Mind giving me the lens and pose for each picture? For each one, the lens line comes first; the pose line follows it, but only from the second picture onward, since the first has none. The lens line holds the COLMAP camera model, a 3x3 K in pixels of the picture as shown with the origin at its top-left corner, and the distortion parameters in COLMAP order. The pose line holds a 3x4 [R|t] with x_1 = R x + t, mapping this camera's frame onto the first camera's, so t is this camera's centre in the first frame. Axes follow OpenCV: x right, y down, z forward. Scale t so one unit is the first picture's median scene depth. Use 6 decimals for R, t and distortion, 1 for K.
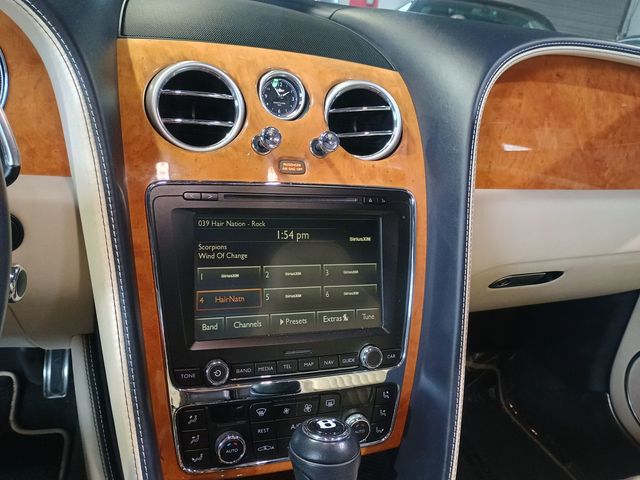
lens RADIAL K [[554.7, 0, 313.1], [0, 554.7, 233.9], [0, 0, 1]] dist [0.064737, -0.085891]
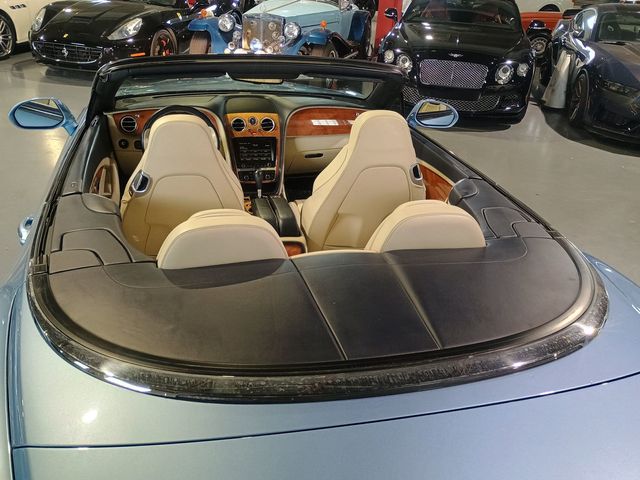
lens RADIAL K [[554.7, 0, 324.0], [0, 554.7, 240.0], [0, 0, 1]] dist [0.064737, -0.085891]
pose [[0.989215, -0.029990, -0.143368, 1.520502], [0.041719, 0.995960, 0.079518, 0.571597], [0.140405, -0.084641, 0.986470, -4.888004]]
